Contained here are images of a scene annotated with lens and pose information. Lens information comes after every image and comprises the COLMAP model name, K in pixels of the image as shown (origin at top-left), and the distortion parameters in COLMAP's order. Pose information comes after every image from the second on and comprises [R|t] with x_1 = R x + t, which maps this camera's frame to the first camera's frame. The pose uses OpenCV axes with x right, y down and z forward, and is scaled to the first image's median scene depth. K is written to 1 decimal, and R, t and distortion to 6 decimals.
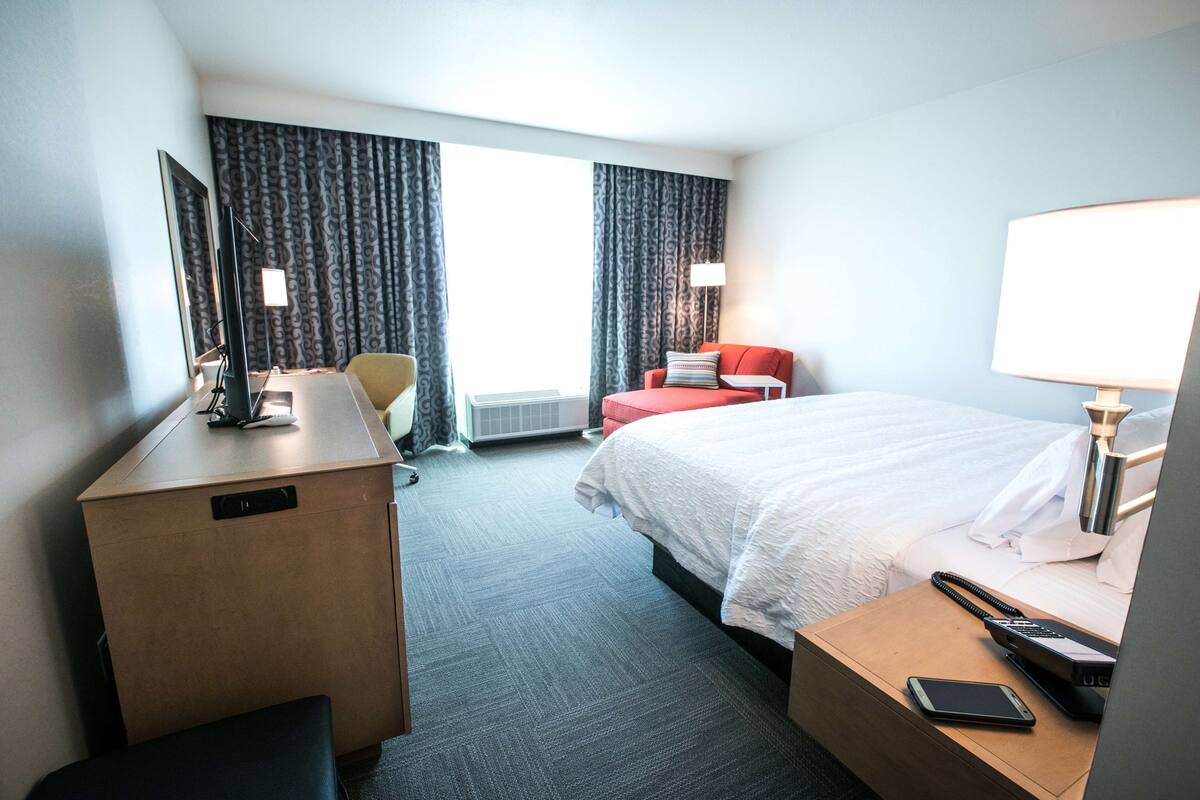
lens RADIAL K [[551.2, 0, 600.0], [0, 551.2, 400.0], [0, 0, 1]] dist [-0.055618, 0.020556]
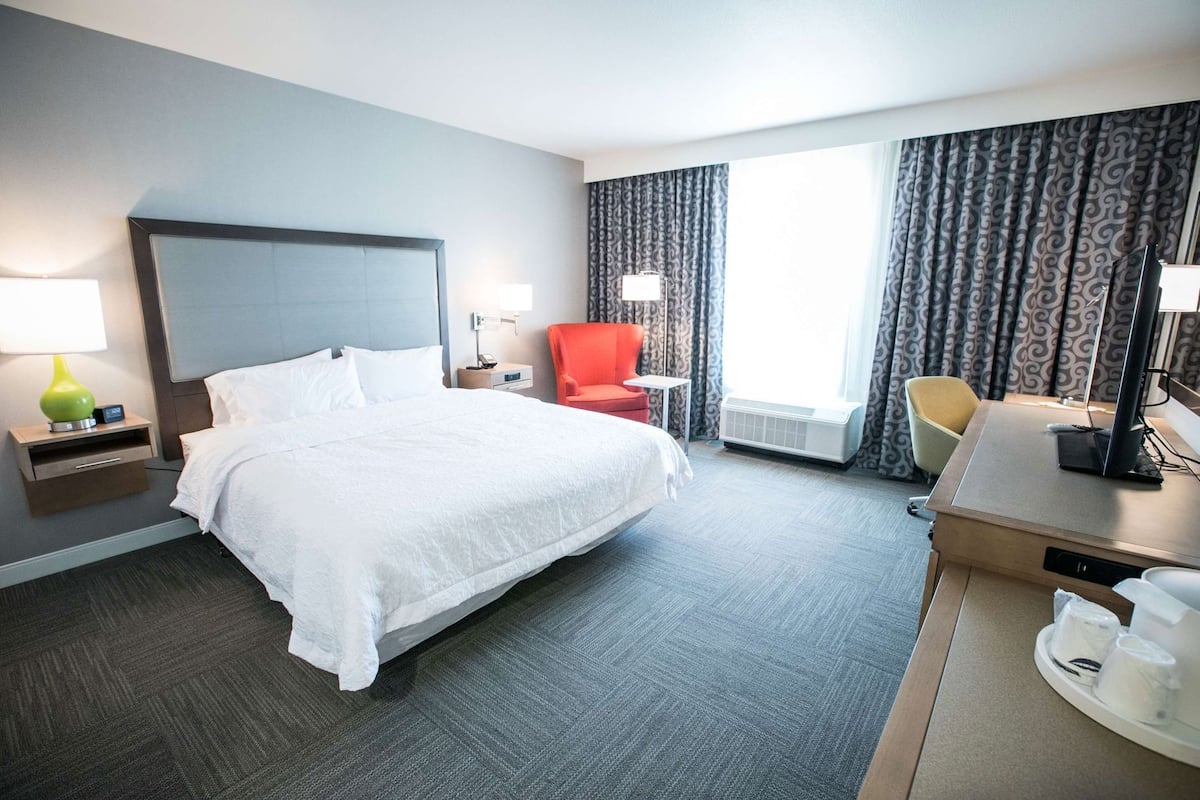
lens RADIAL K [[542.4, 0, 600.0], [0, 542.4, 400.0], [0, 0, 1]] dist [-0.001214, -0.000247]
pose [[0.407969, 0.172346, -0.896581, 0.582066], [-0.202188, 0.974693, 0.095360, -0.049183], [0.890326, 0.142373, 0.432491, 0.312359]]
